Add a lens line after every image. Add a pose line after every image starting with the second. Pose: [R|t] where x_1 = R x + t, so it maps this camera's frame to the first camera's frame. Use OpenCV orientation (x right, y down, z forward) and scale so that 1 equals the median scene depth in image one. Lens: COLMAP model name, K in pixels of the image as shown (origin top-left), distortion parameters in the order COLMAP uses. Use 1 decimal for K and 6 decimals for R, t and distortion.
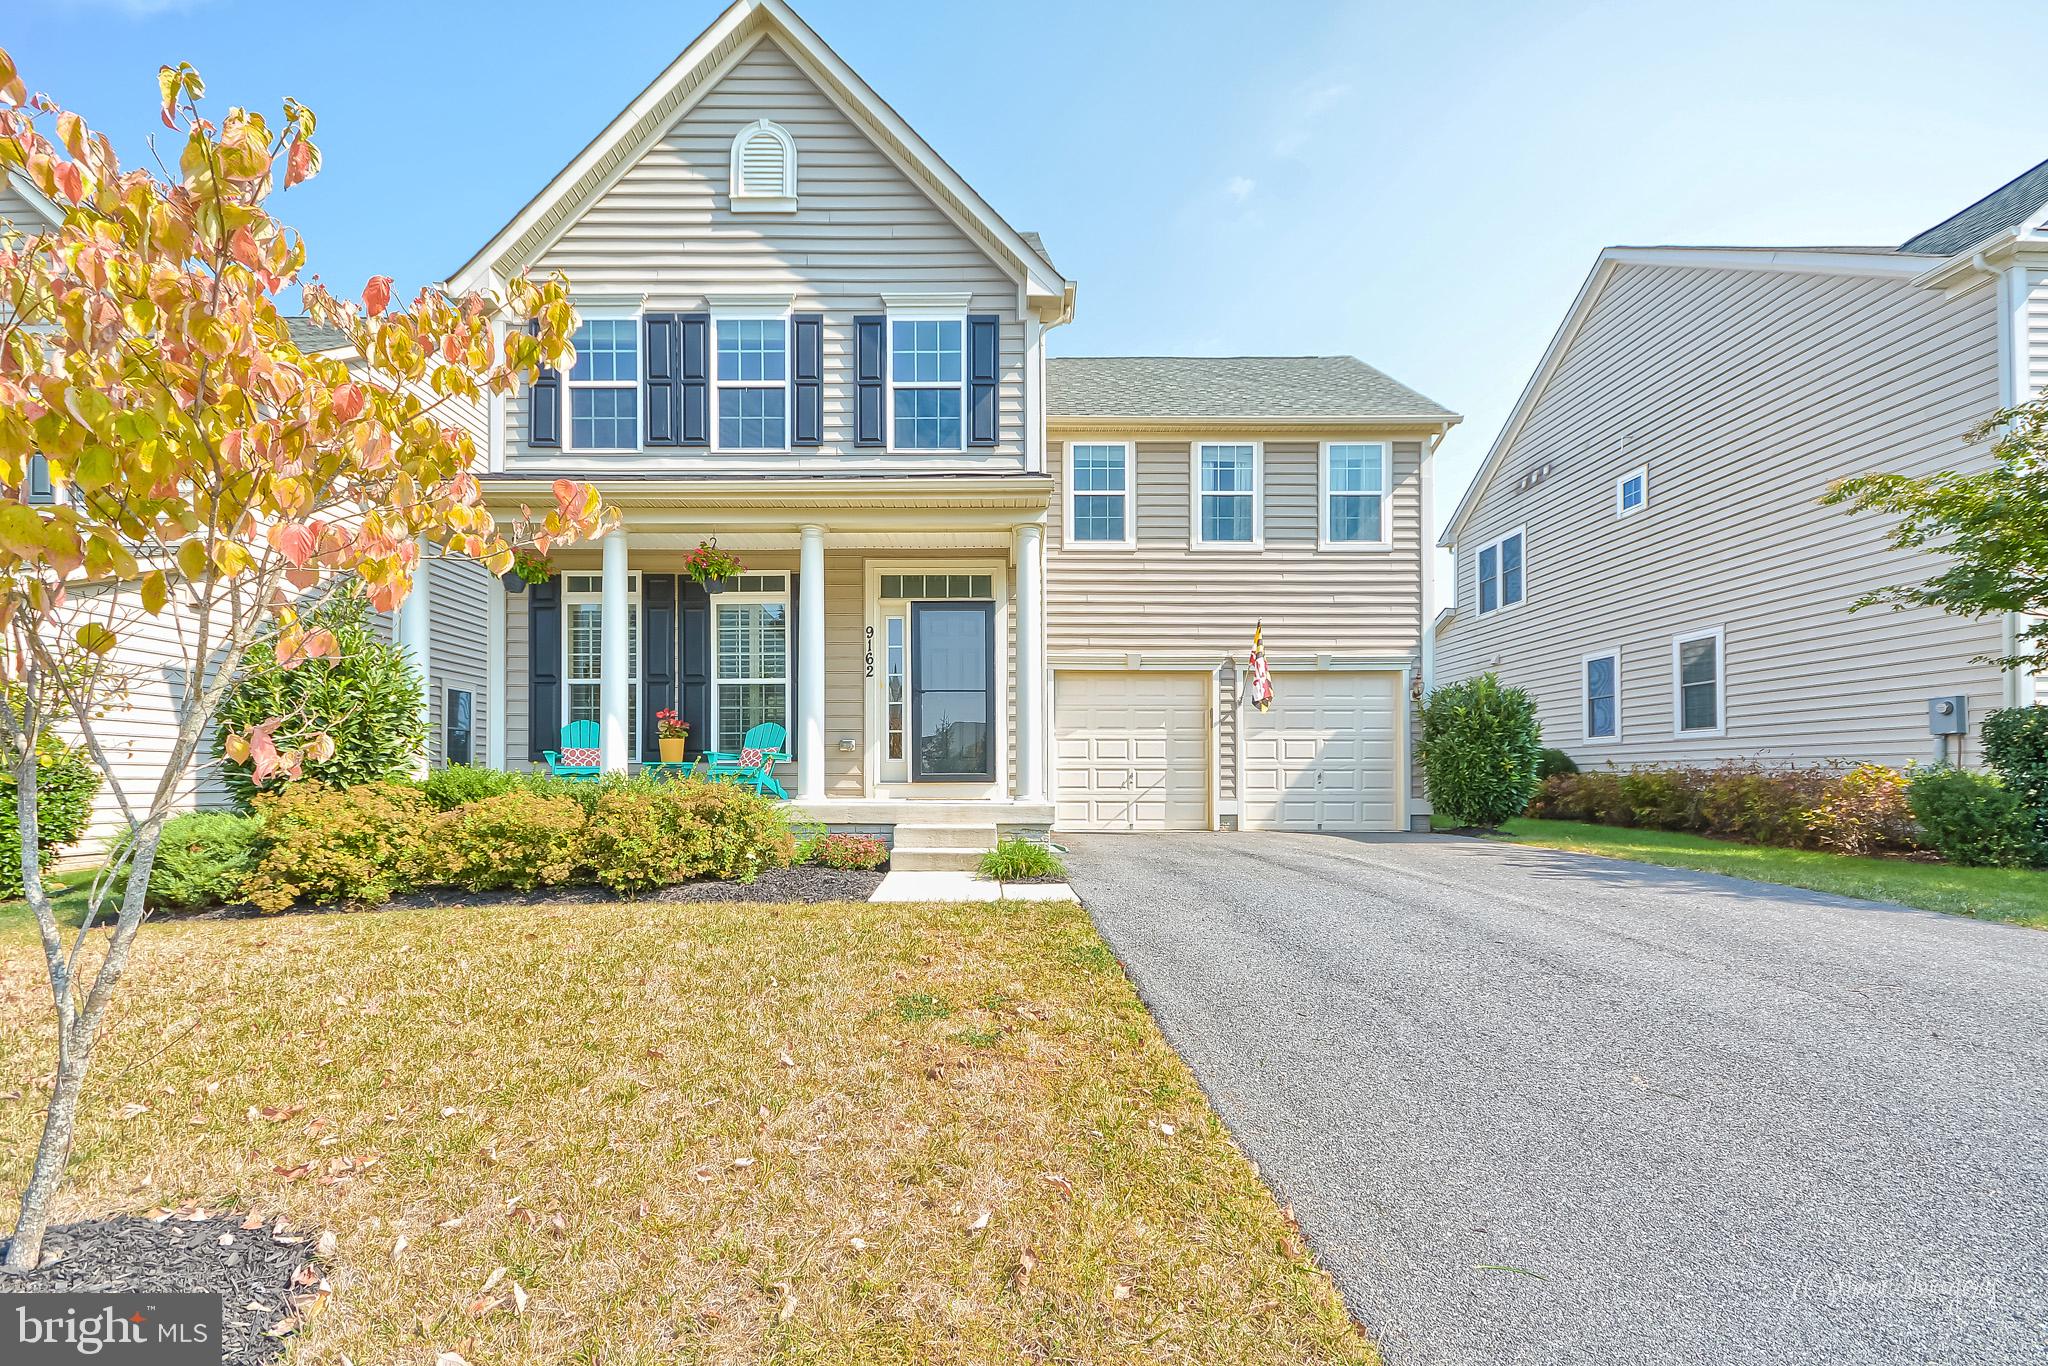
lens RADIAL K [[910.8, 0, 951.5], [0, 910.8, 764.9], [0, 0, 1]] dist [0.007858, -0.003997]
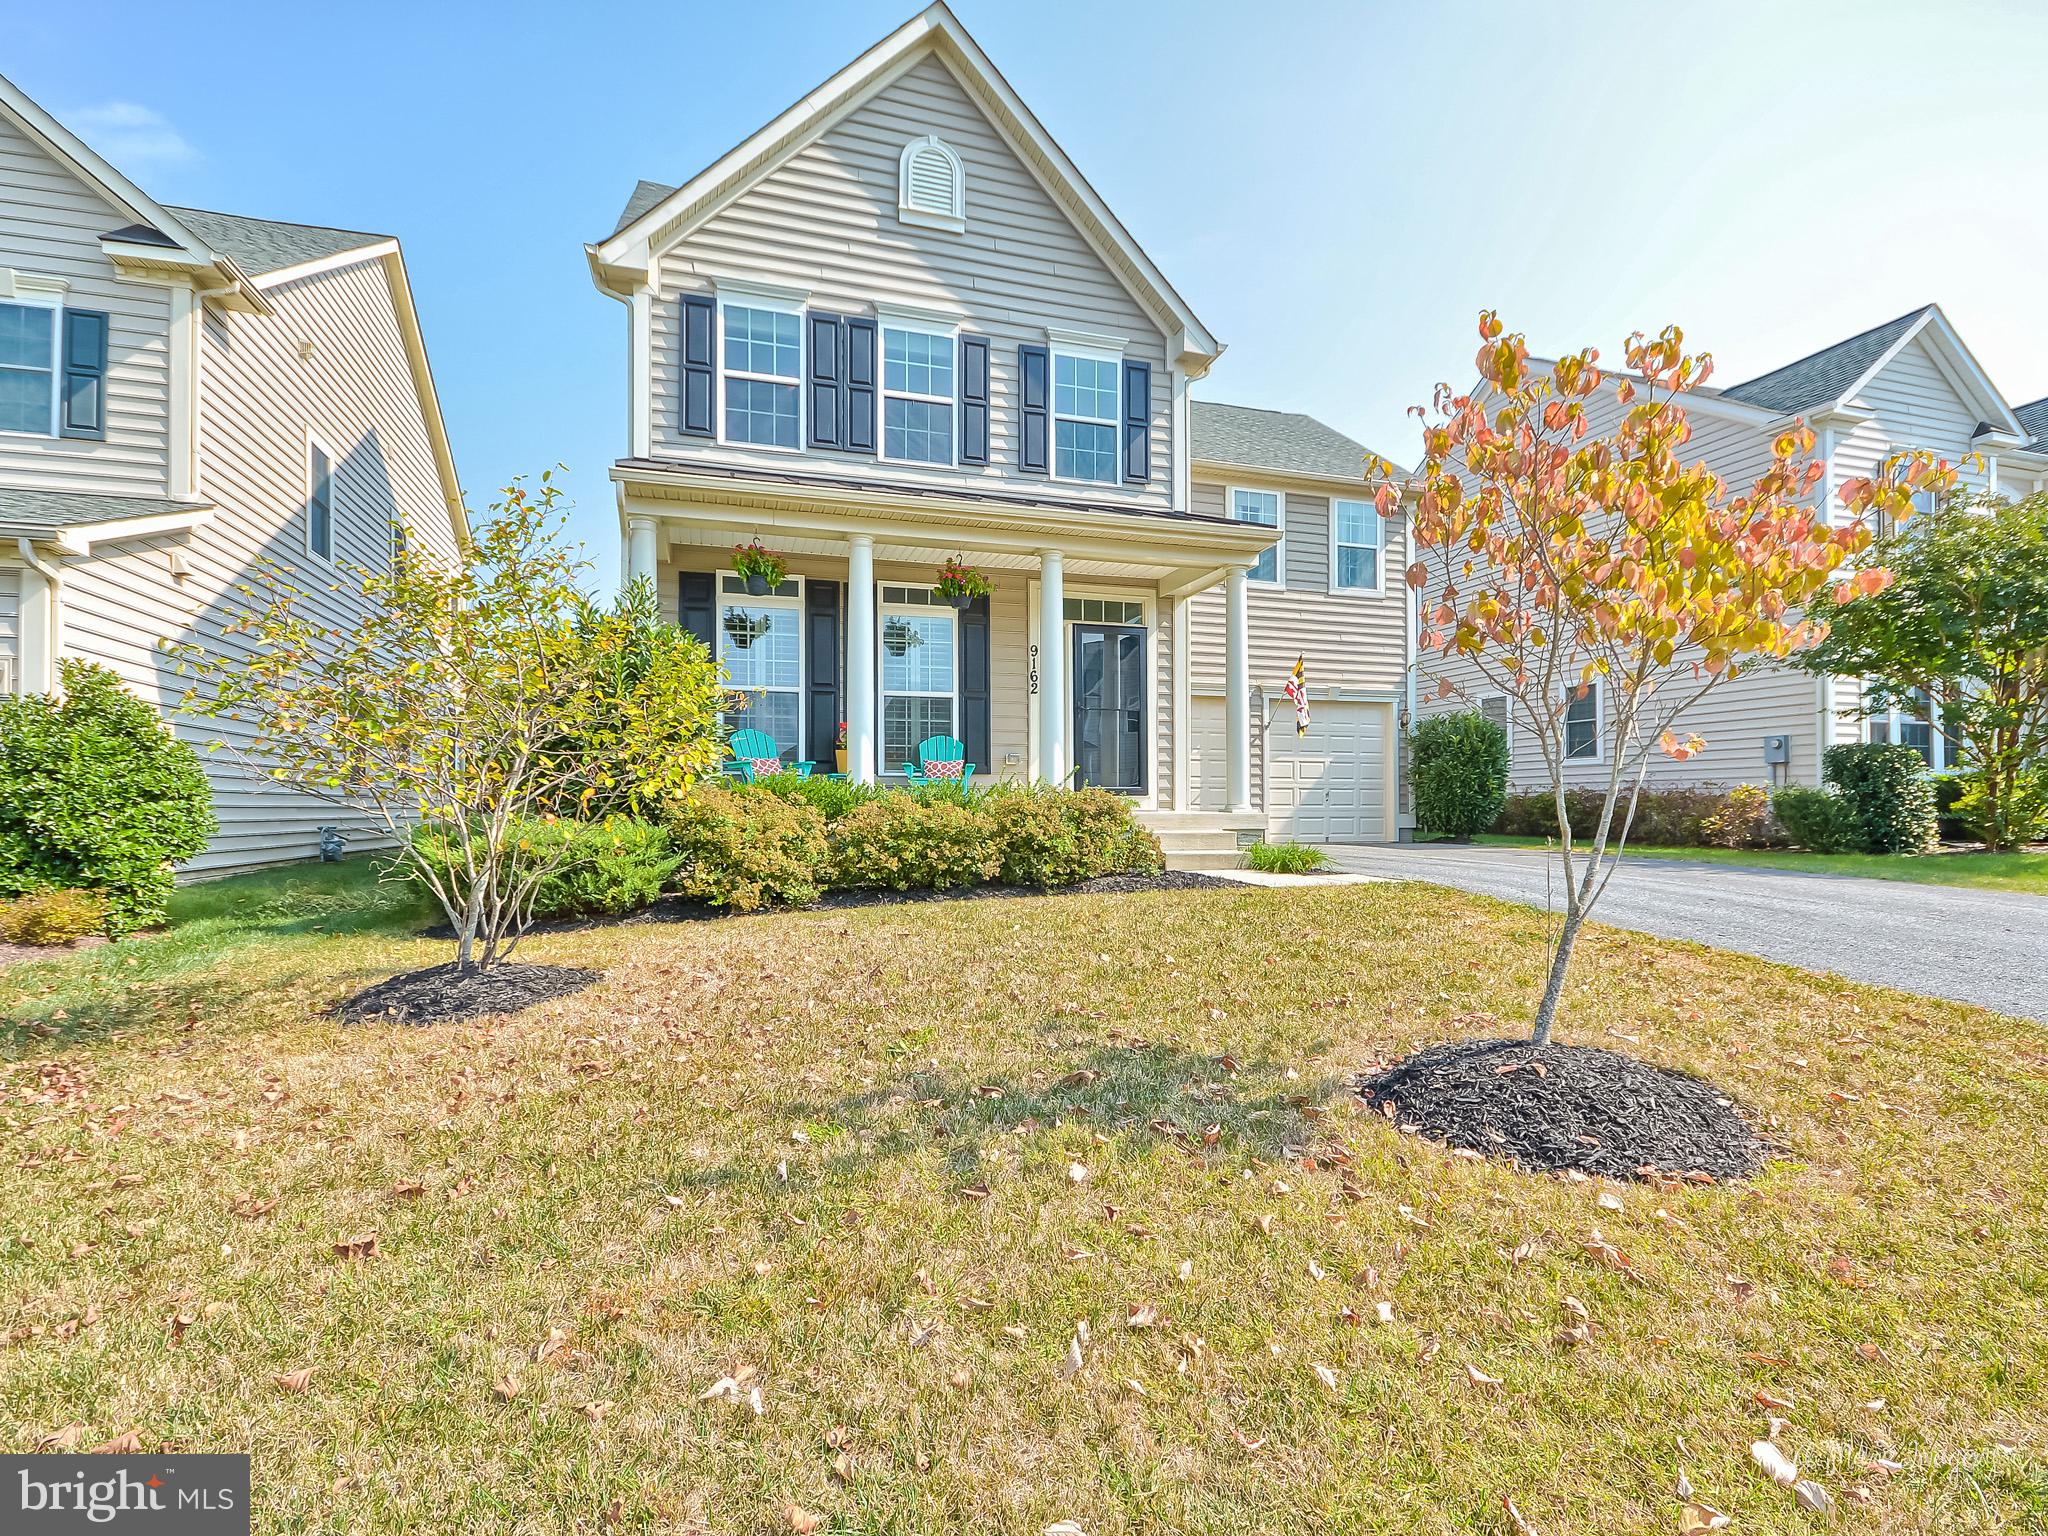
lens RADIAL K [[1001.3, 0, 1011.7], [0, 1001.3, 794.7], [0, 0, 1]] dist [0.003625, -0.001958]
pose [[0.952604, 0.003715, 0.304190, -0.456872], [-0.004623, 0.999987, 0.002266, 0.015849], [-0.304177, -0.003565, 0.952609, -0.080881]]
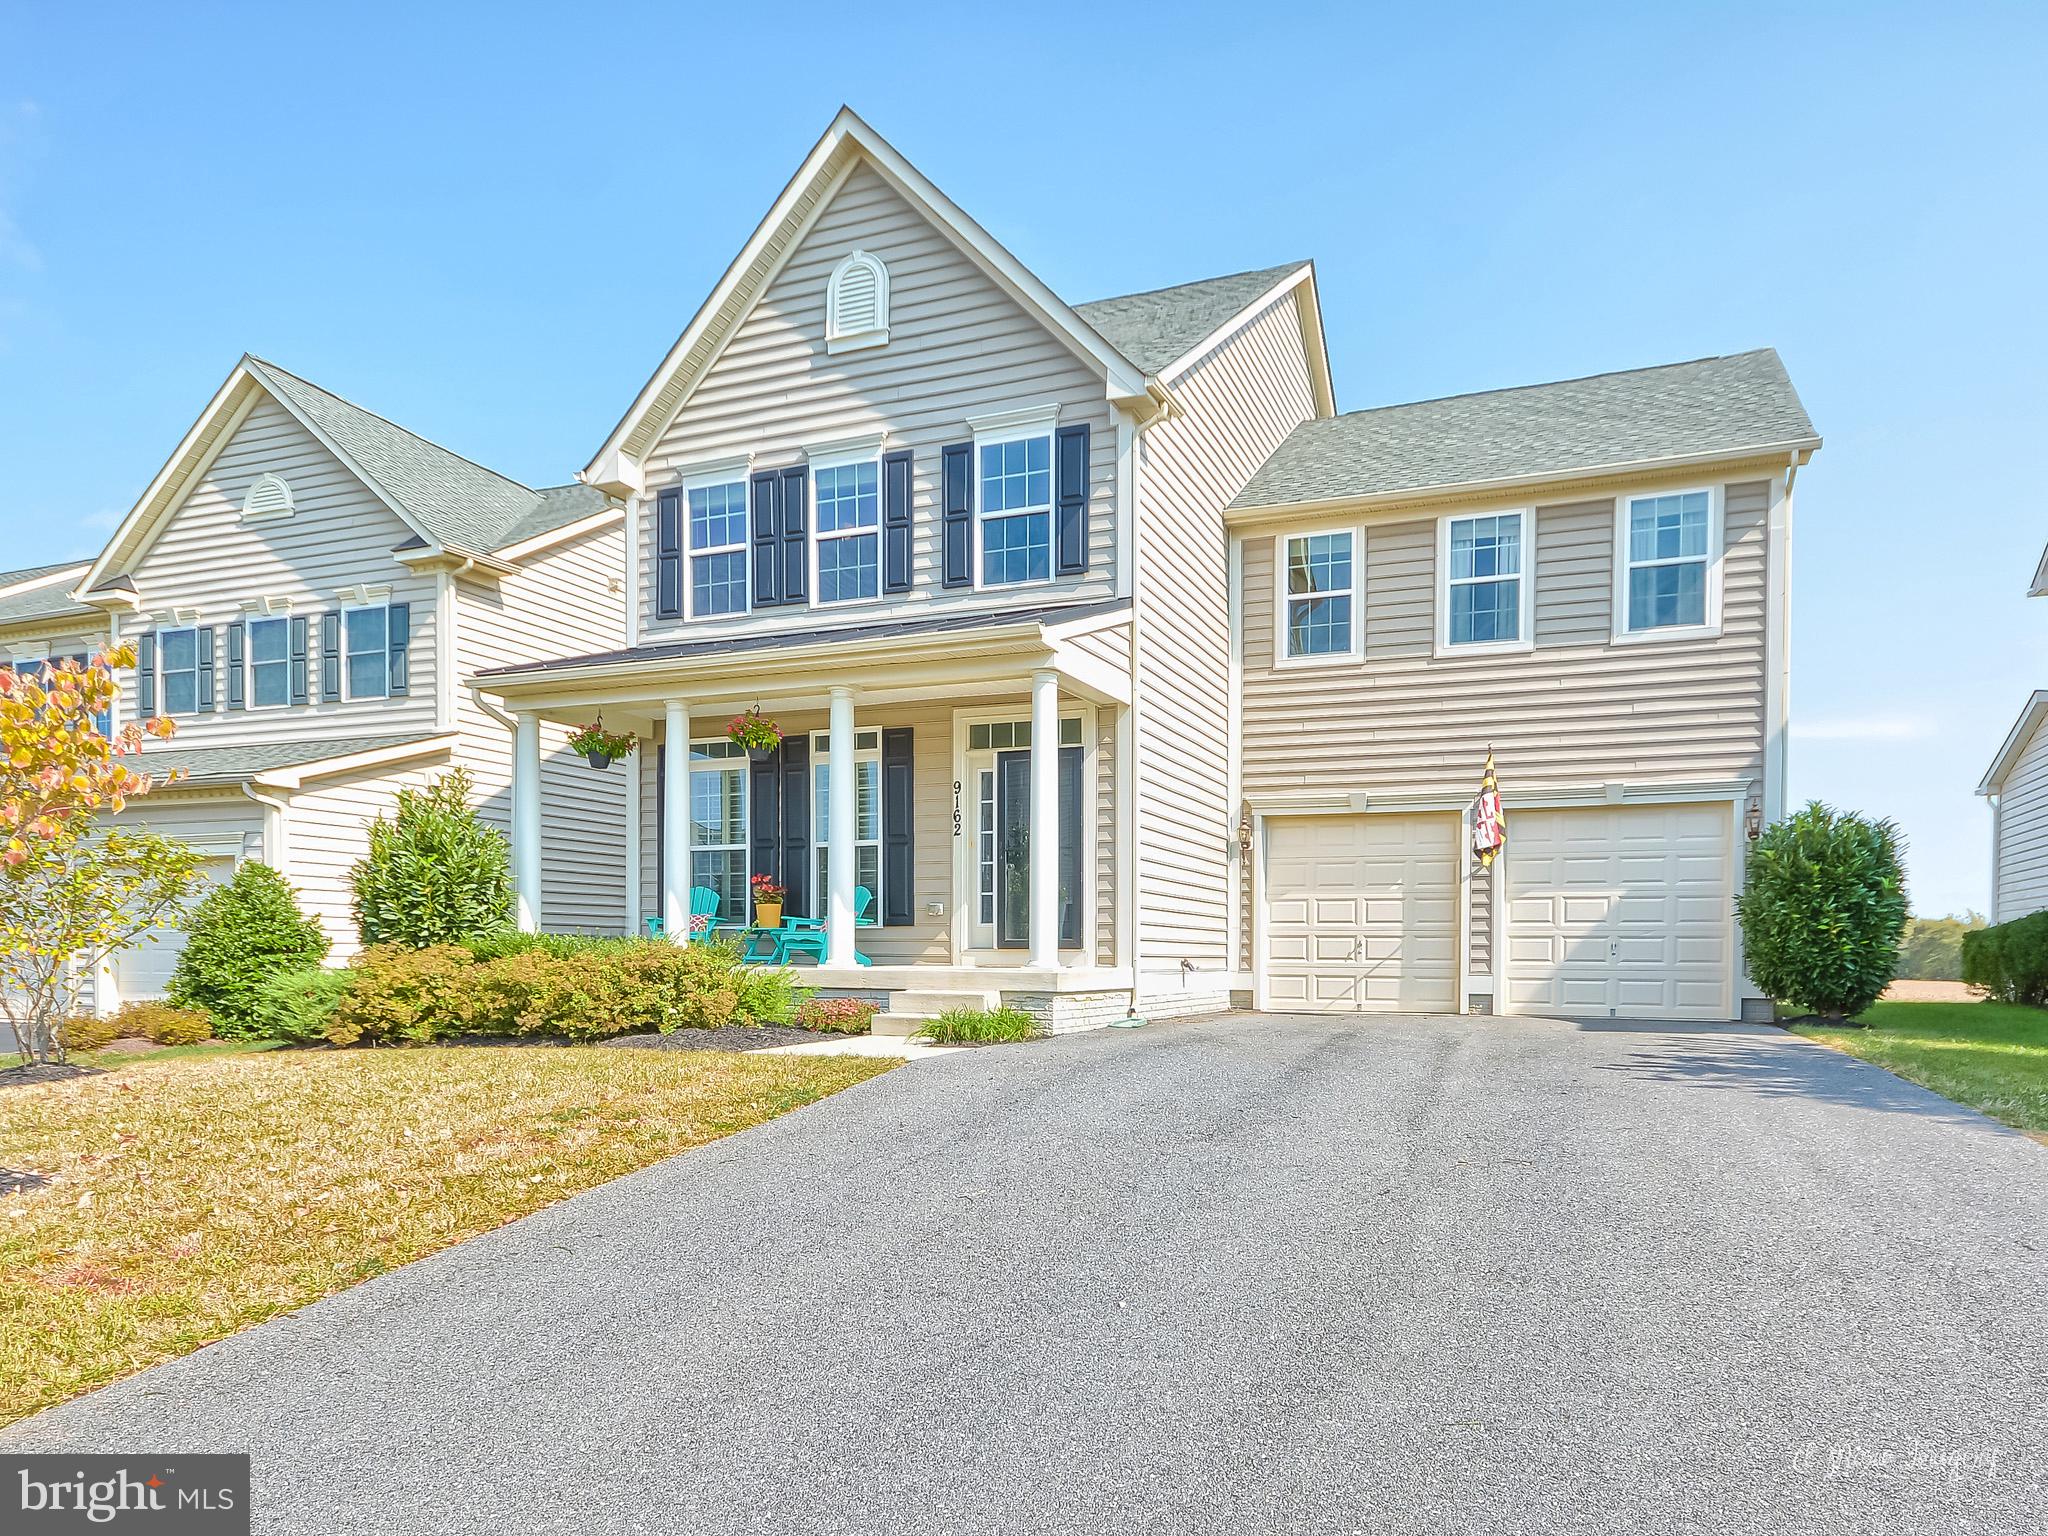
lens RADIAL K [[1166.7, 0, 1017.3], [0, 1166.7, 967.7], [0, 0, 1]] dist [-0.000263, 0.002610]
pose [[0.939564, 0.009052, -0.342254, 0.374745], [0.000447, 0.999617, 0.027665, 0.005404], [0.342373, -0.026146, 0.939200, -0.103106]]
